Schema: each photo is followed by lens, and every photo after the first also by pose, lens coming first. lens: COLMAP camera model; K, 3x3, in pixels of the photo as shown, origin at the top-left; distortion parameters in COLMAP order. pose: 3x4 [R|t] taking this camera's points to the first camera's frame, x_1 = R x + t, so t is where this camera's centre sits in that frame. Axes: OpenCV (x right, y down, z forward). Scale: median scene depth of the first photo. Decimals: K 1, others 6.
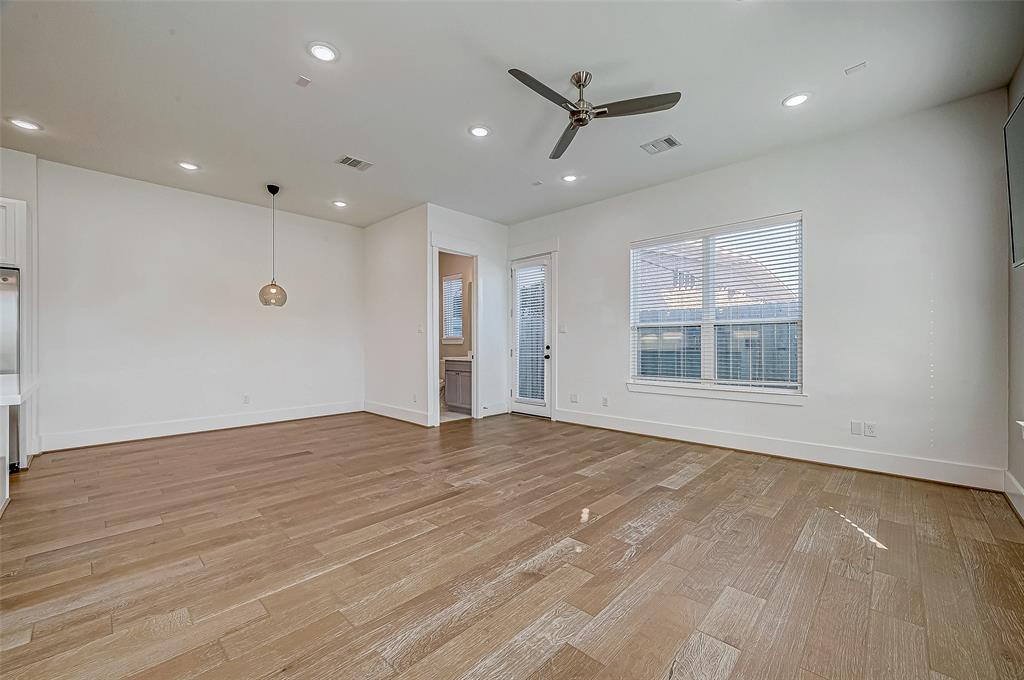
lens RADIAL K [[409.3, 0, 514.2], [0, 409.3, 342.9], [0, 0, 1]] dist [0.000777, 0.000055]
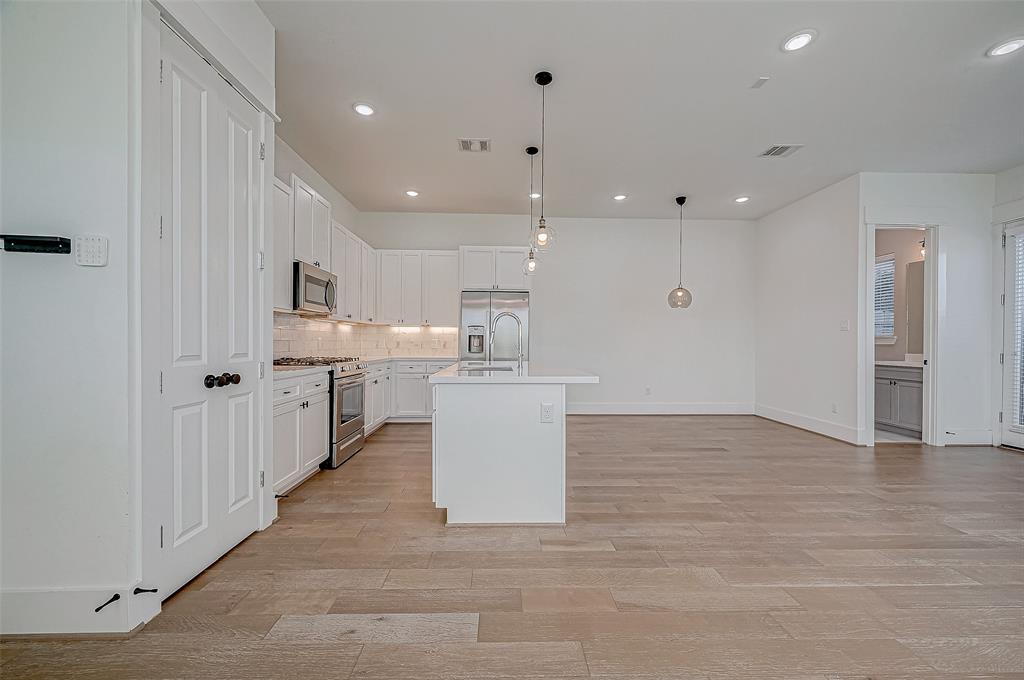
lens RADIAL K [[409.3, 0, 514.2], [0, 409.3, 342.9], [0, 0, 1]] dist [0.000777, 0.000055]
pose [[0.704830, 0.008052, -0.709331, -0.152166], [-0.006170, 0.999967, 0.005220, -0.000427], [0.709349, 0.000697, 0.704857, -0.093938]]
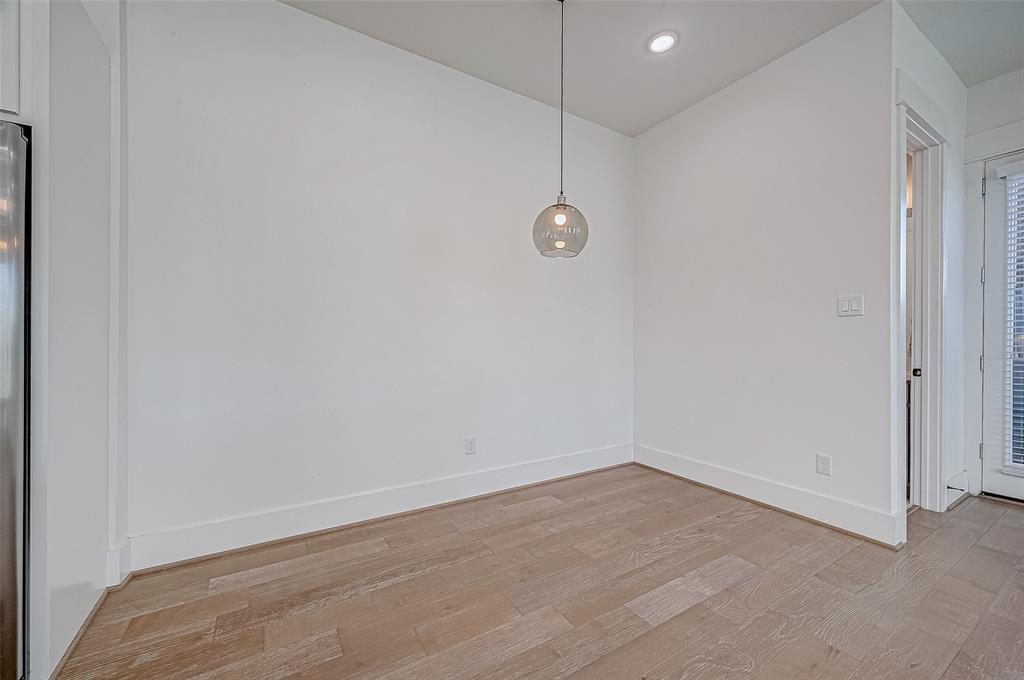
lens RADIAL K [[409.3, 0, 514.2], [0, 409.3, 342.9], [0, 0, 1]] dist [0.000777, 0.000055]
pose [[0.965787, 0.003651, -0.259309, -0.627166], [-0.002704, 0.999988, 0.004008, 0.002179], [0.259321, -0.003169, 0.965786, 0.681063]]
